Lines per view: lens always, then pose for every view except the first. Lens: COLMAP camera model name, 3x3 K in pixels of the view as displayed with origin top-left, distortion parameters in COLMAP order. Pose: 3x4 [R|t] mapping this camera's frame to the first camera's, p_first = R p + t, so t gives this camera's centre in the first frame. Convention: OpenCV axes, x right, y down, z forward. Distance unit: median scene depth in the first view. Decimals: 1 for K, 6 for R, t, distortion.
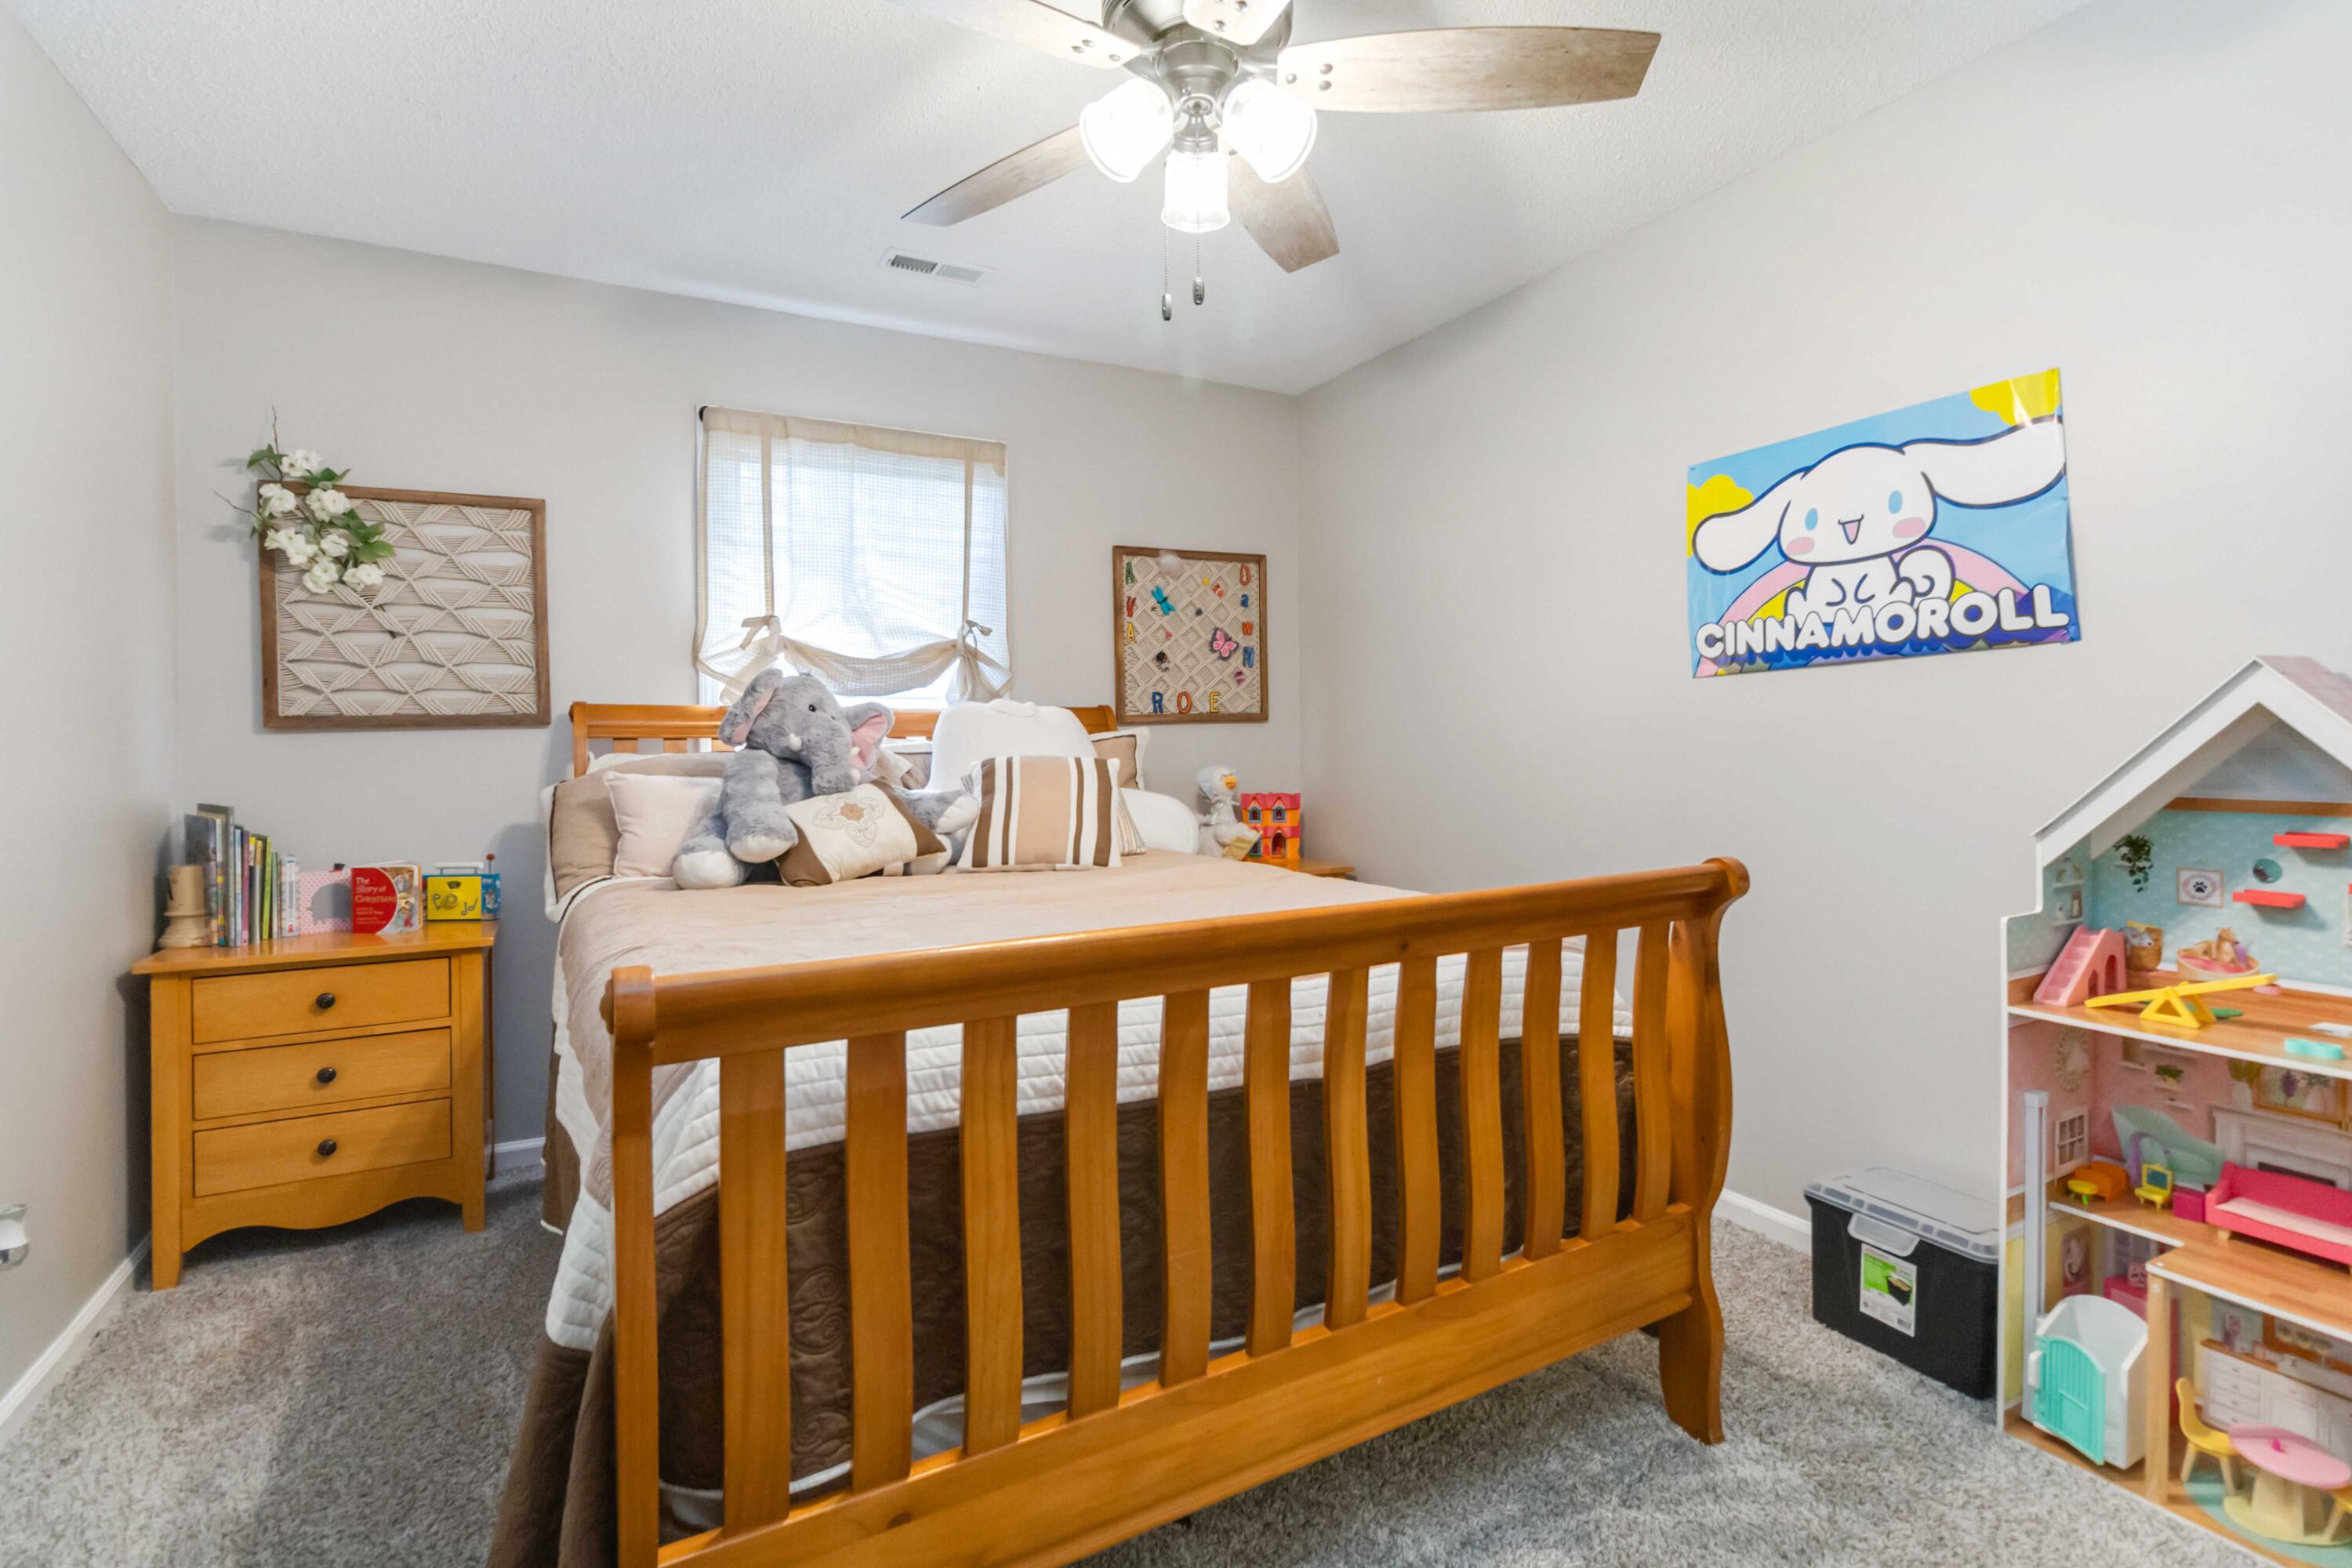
lens RADIAL K [[1125.3, 0, 1177.5], [0, 1125.3, 734.8], [0, 0, 1]] dist [0.003325, -0.000374]
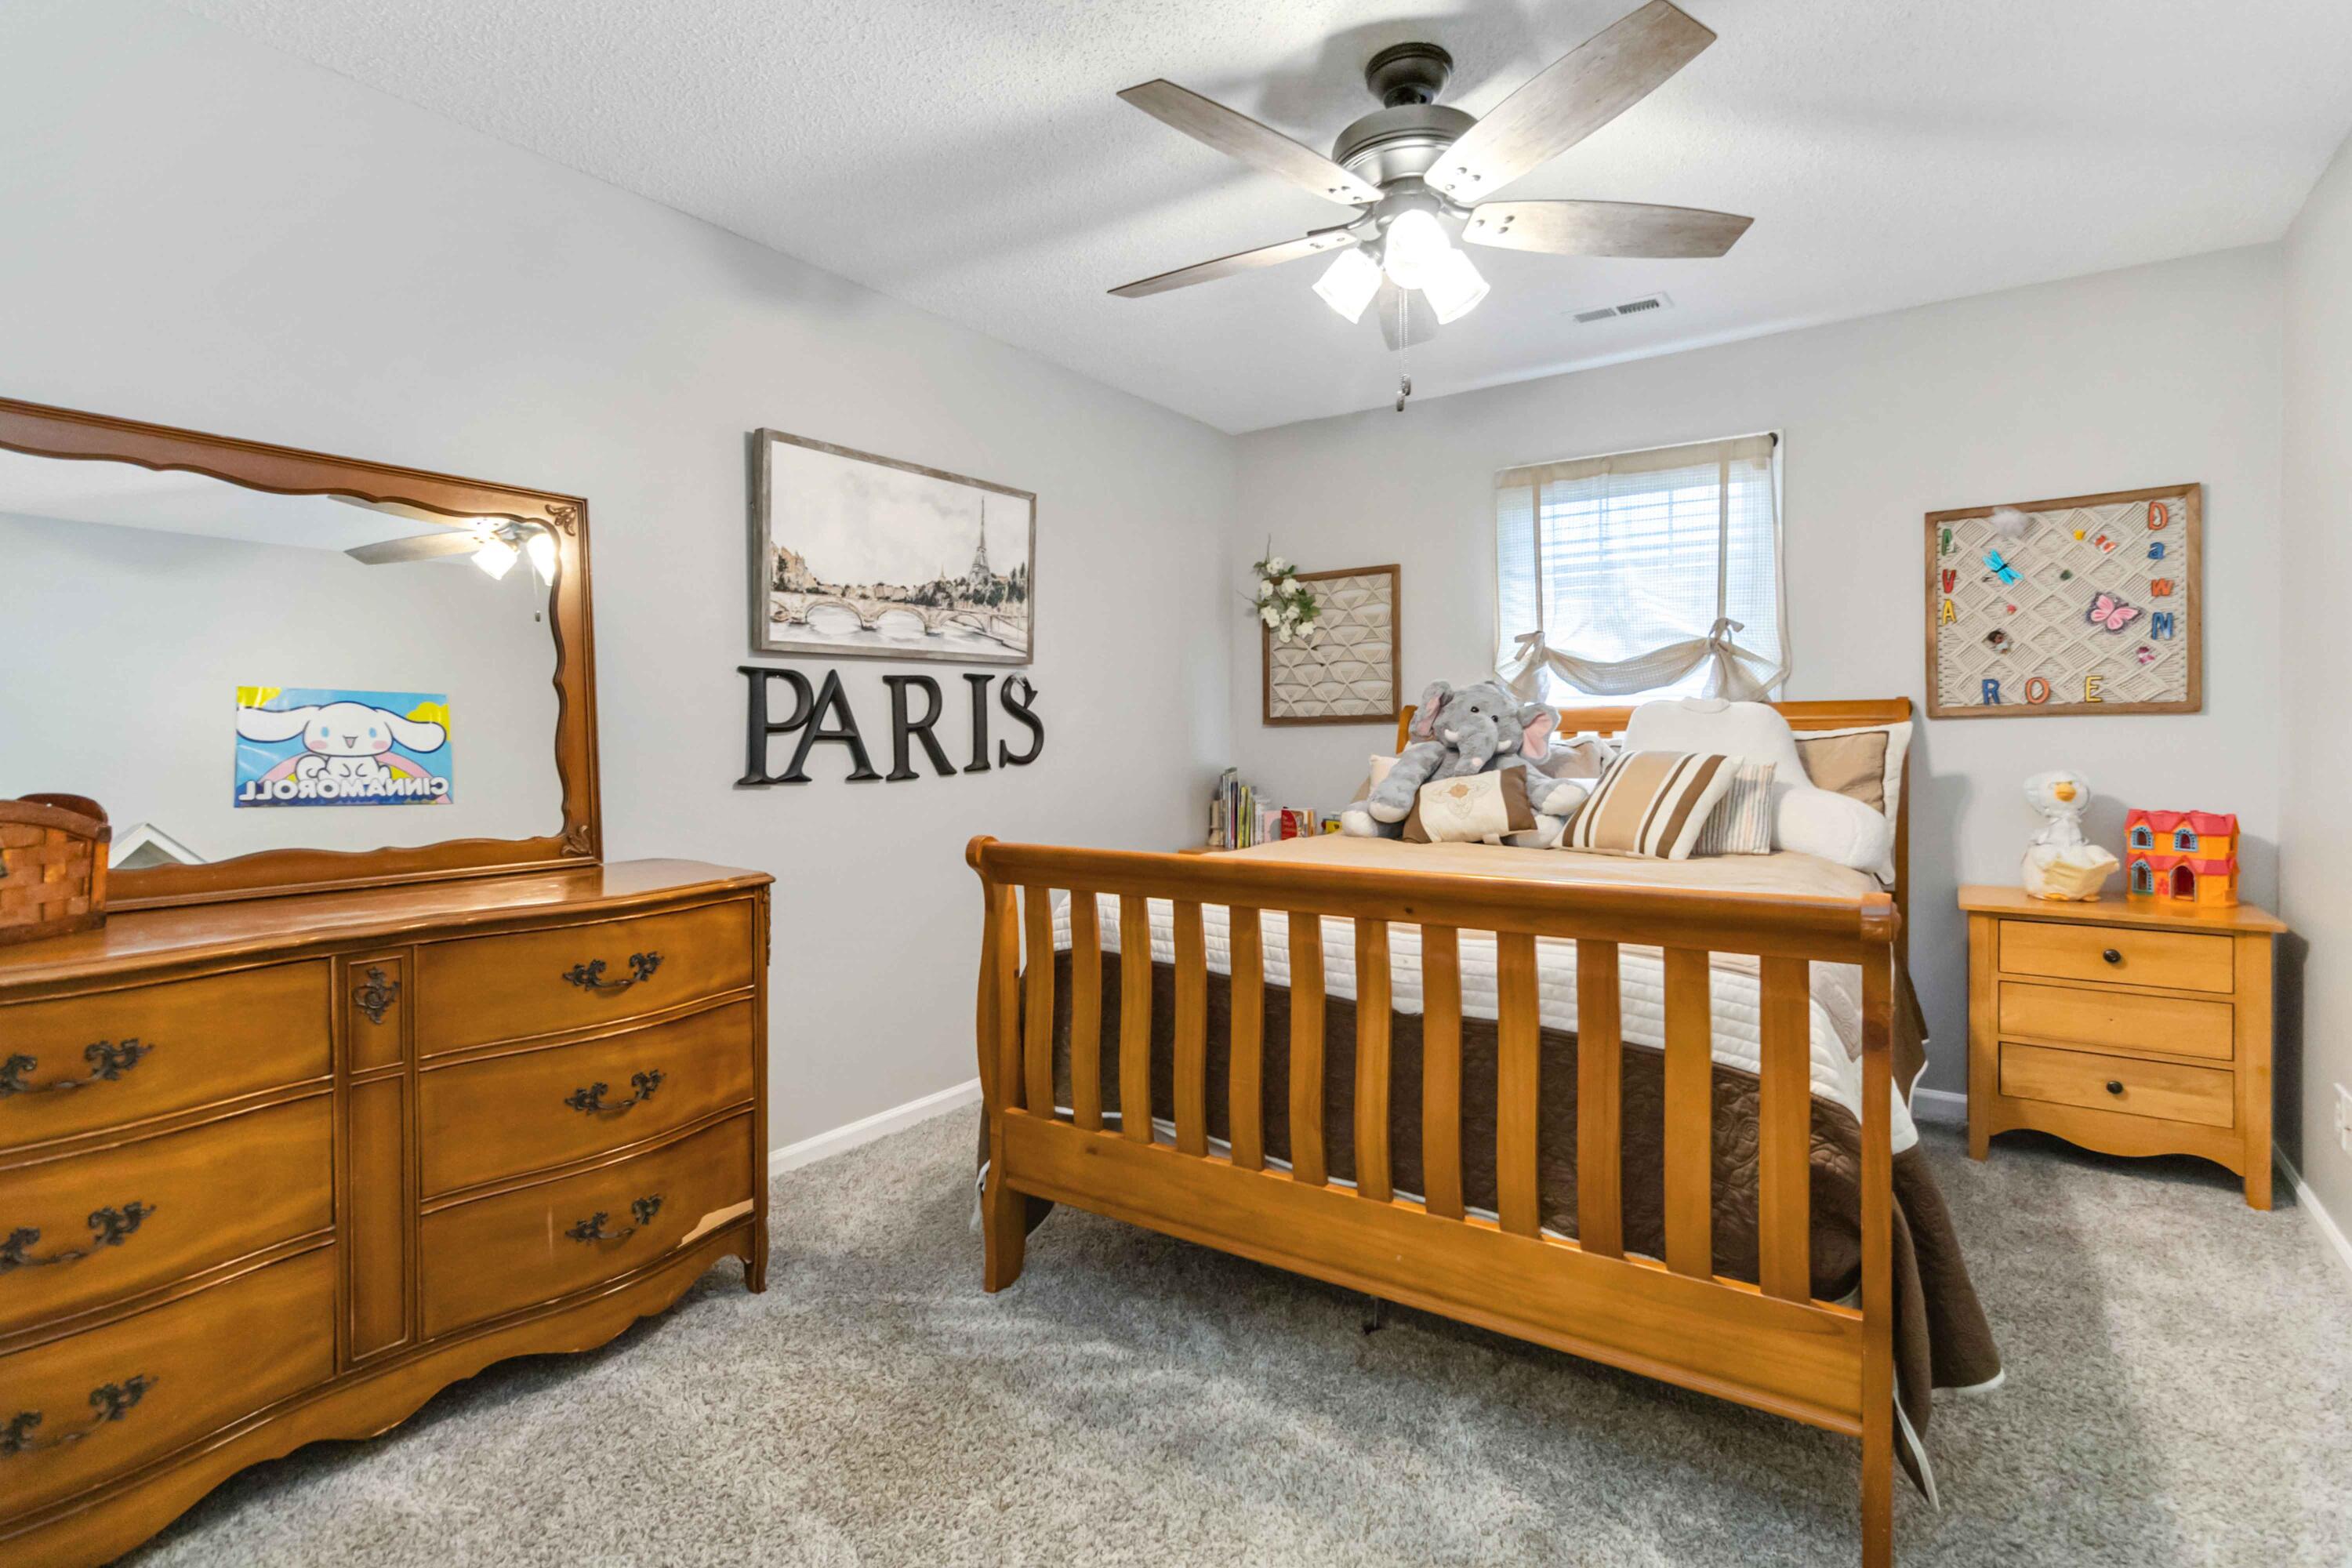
lens RADIAL K [[1125.3, 0, 1177.5], [0, 1125.3, 734.8], [0, 0, 1]] dist [0.003325, -0.000374]
pose [[0.443208, 0.009570, -0.896368, 0.625763], [0.001255, 0.999935, 0.011296, -0.009330], [0.896418, -0.006132, 0.443168, 0.124921]]
